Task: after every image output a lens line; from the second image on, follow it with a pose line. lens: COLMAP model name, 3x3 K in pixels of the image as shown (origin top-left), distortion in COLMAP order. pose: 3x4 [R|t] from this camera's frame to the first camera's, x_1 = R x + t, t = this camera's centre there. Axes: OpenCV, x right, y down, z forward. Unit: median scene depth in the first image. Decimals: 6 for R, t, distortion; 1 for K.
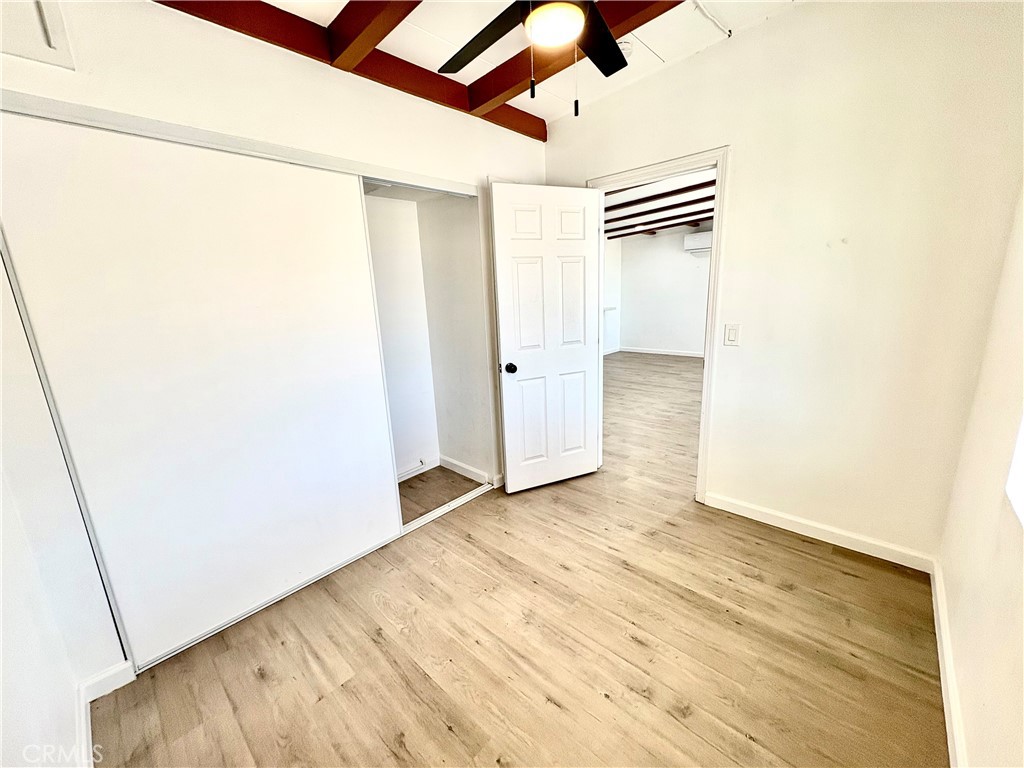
lens RADIAL K [[408.5, 0, 511.6], [0, 408.5, 384.3], [0, 0, 1]] dist [-0.000214, 0.000301]
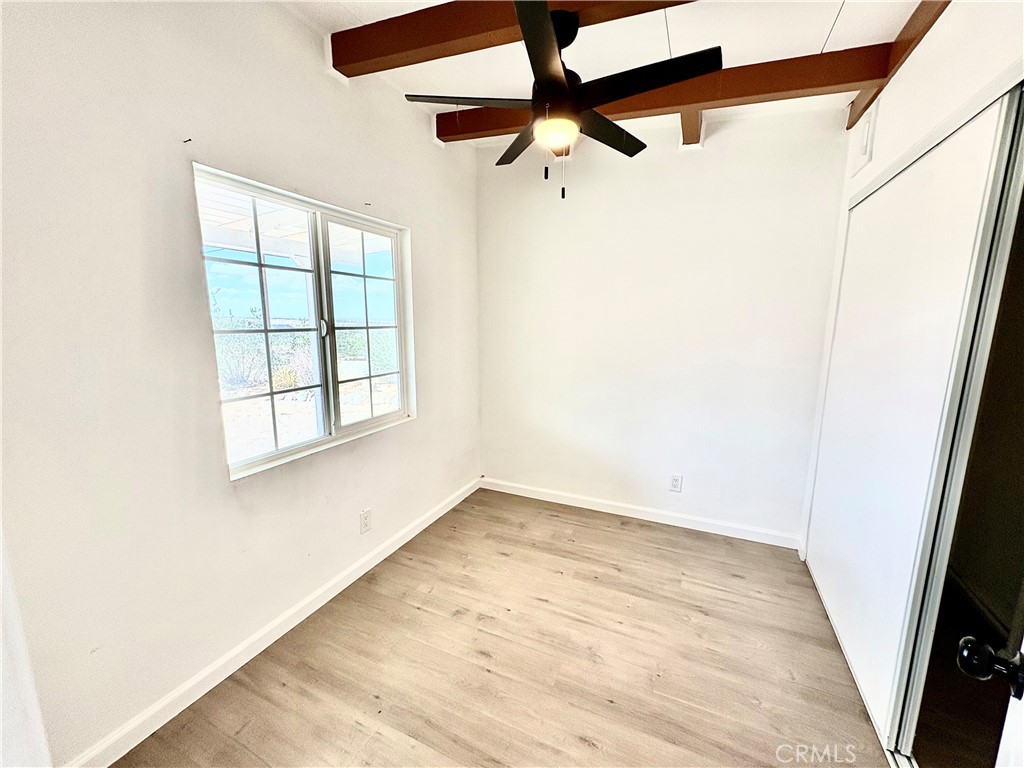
lens RADIAL K [[408.5, 0, 512.9], [0, 408.5, 385.0], [0, 0, 1]] dist [-0.000214, 0.000301]
pose [[-0.949693, 0.087448, -0.300725, 0.507517], [-0.035265, 0.924259, 0.380134, -0.427113], [0.311189, 0.371616, -0.874679, 1.719226]]
